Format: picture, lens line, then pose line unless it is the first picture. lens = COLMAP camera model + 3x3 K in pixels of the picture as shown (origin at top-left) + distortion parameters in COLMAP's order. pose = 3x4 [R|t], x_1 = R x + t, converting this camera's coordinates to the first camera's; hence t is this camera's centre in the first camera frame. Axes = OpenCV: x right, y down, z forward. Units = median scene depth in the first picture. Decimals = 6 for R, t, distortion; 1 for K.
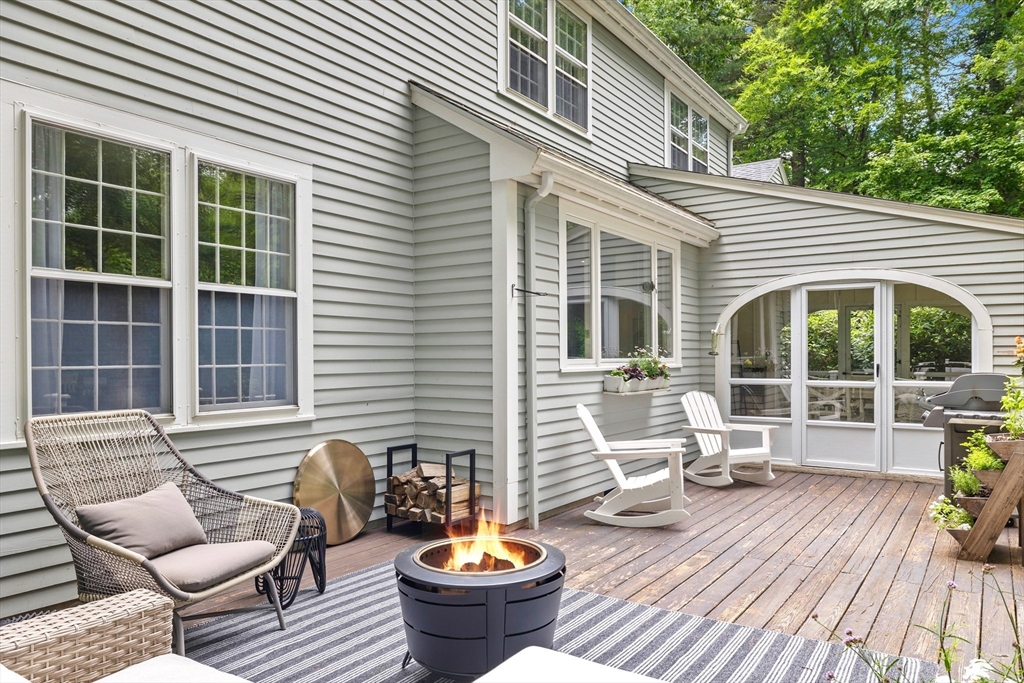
lens RADIAL K [[698.2, 0, 515.4], [0, 698.2, 348.6], [0, 0, 1]] dist [-0.013356, -0.001745]
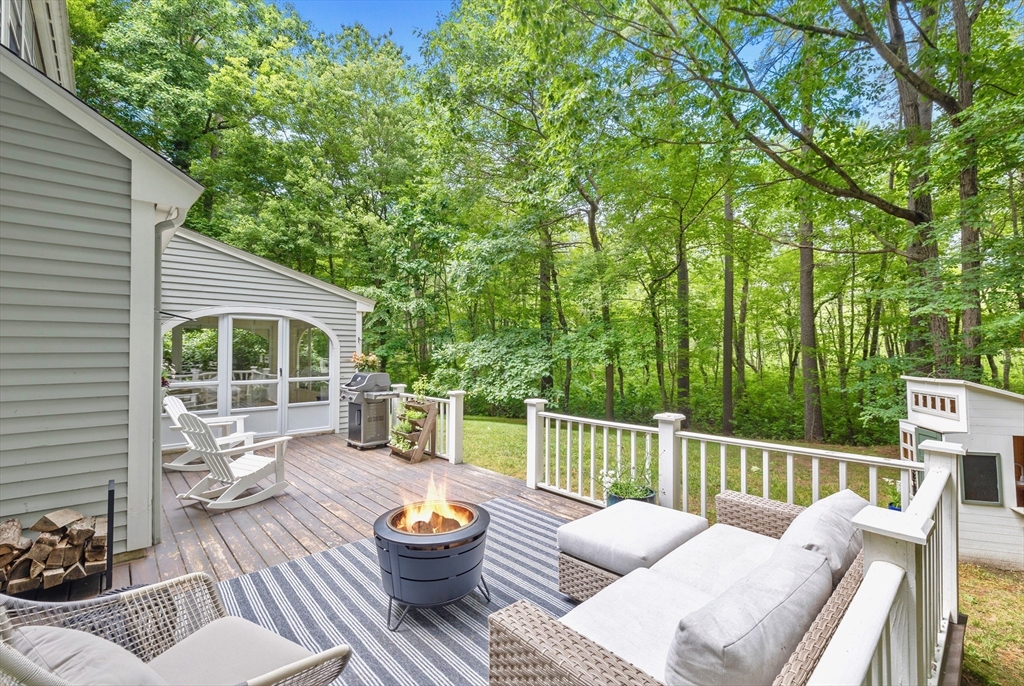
lens RADIAL K [[445.2, 0, 518.0], [0, 445.2, 343.1], [0, 0, 1]] dist [-0.000324, 0.000081]
pose [[0.231116, 0.018252, 0.972755, -0.509486], [-0.007050, 0.999829, -0.017085, -0.032327], [-0.972901, -0.002910, 0.231205, 0.332527]]
